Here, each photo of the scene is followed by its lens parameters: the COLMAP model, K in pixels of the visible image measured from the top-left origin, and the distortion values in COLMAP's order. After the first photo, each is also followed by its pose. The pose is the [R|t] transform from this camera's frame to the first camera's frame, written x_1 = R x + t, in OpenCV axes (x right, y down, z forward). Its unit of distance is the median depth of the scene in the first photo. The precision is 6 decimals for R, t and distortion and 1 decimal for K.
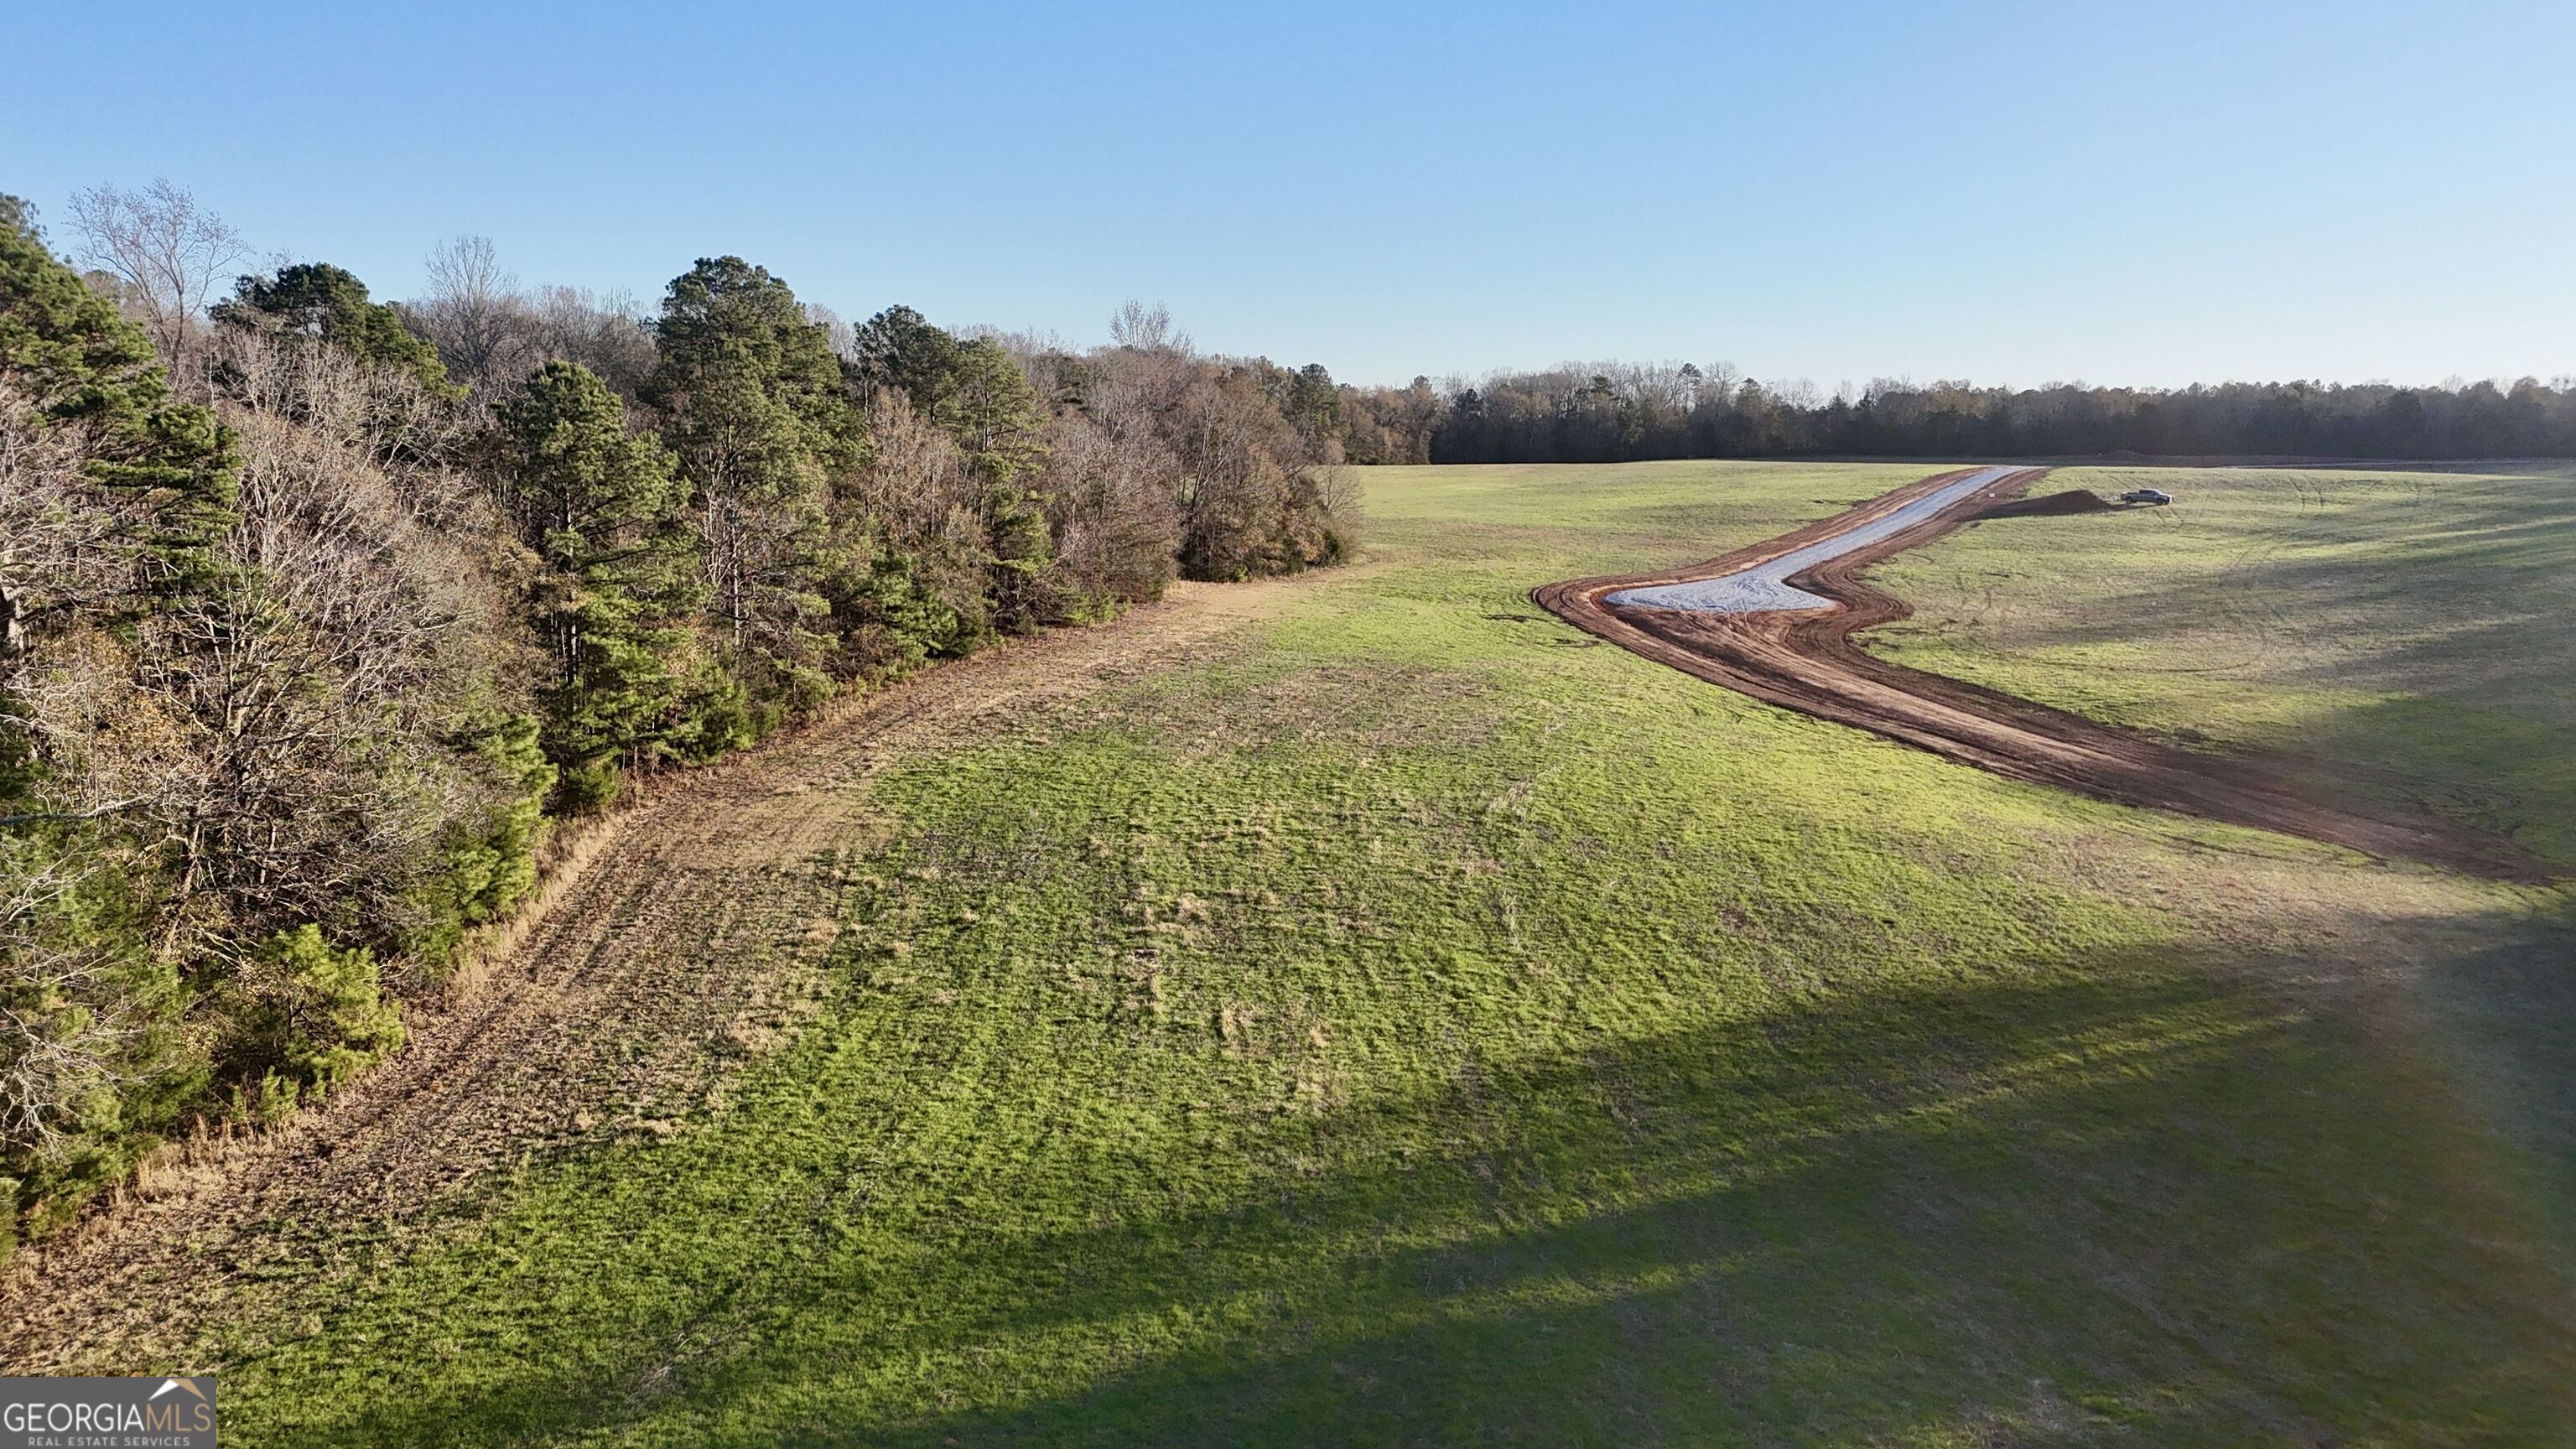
lens RADIAL K [[1848.4, 0, 1289.3], [0, 1848.4, 722.5], [0, 0, 1]] dist [0.067964, -0.071801]
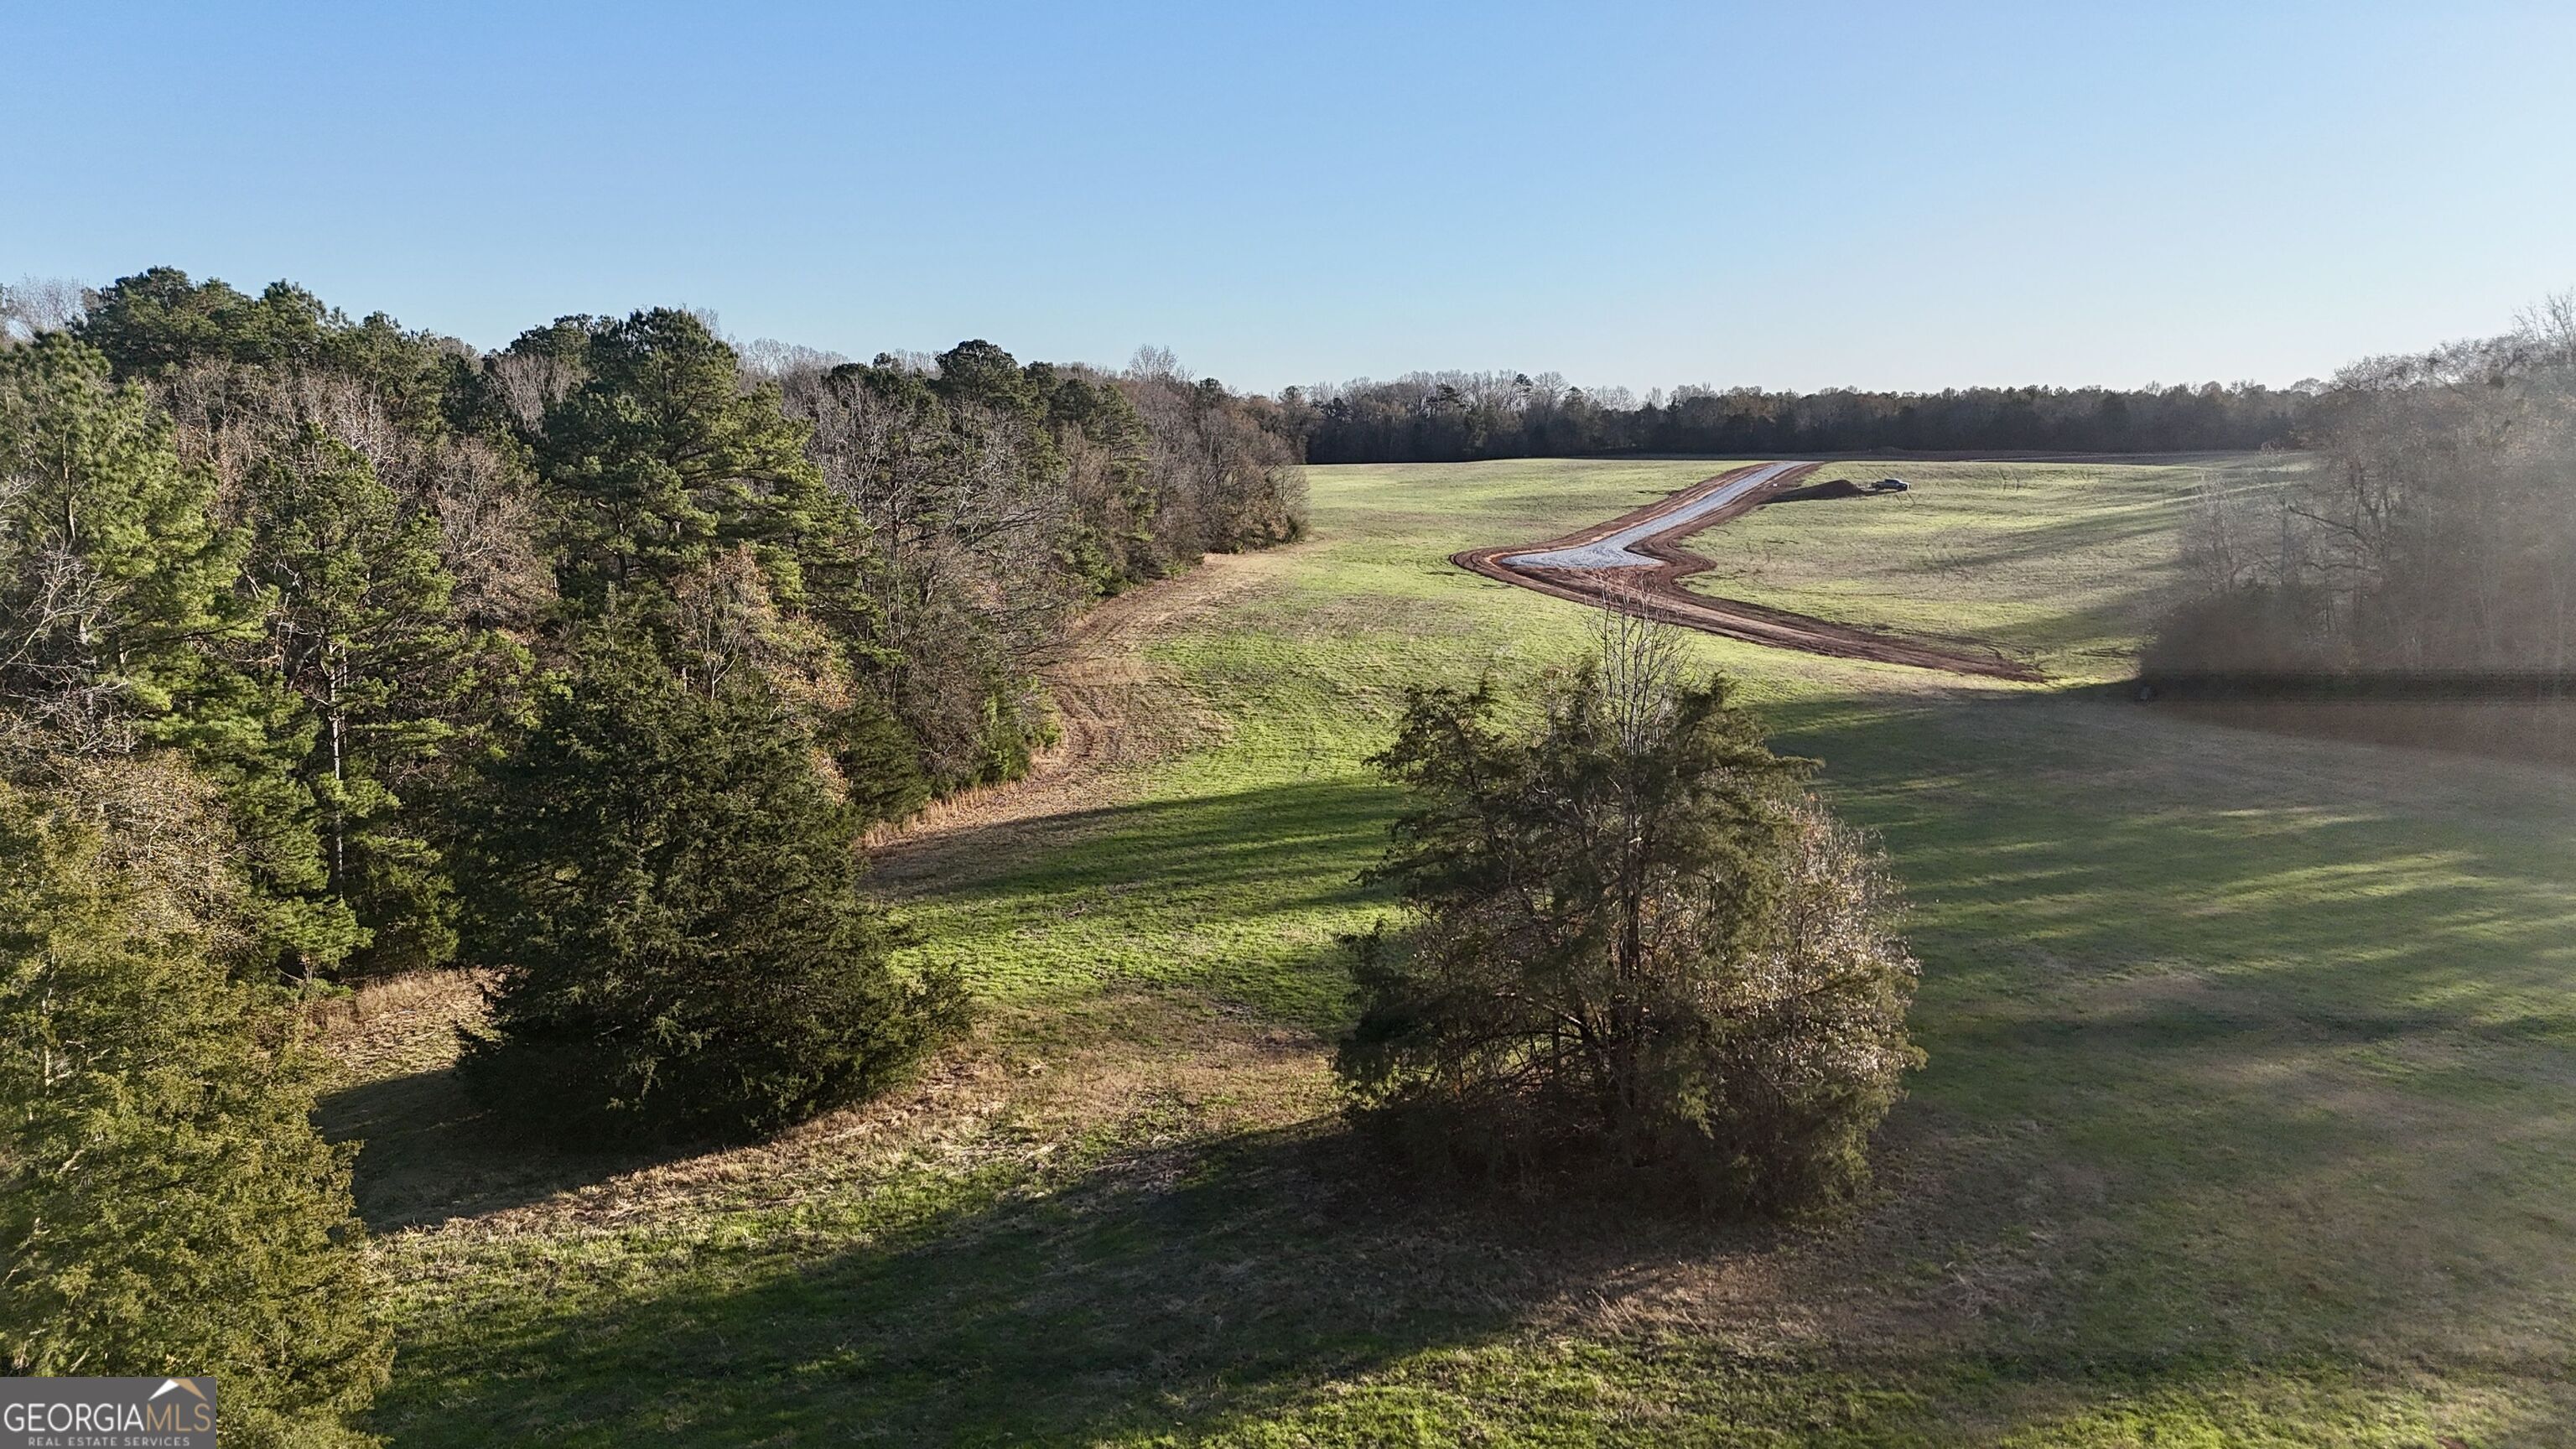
lens RADIAL K [[1848.4, 0, 1286.1], [0, 1848.4, 729.4], [0, 0, 1]] dist [0.067964, -0.071801]
pose [[0.995359, -0.024280, 0.093121, -0.090088], [0.023903, 0.999701, 0.005161, 0.035251], [-0.093219, -0.002912, 0.995641, -0.269894]]
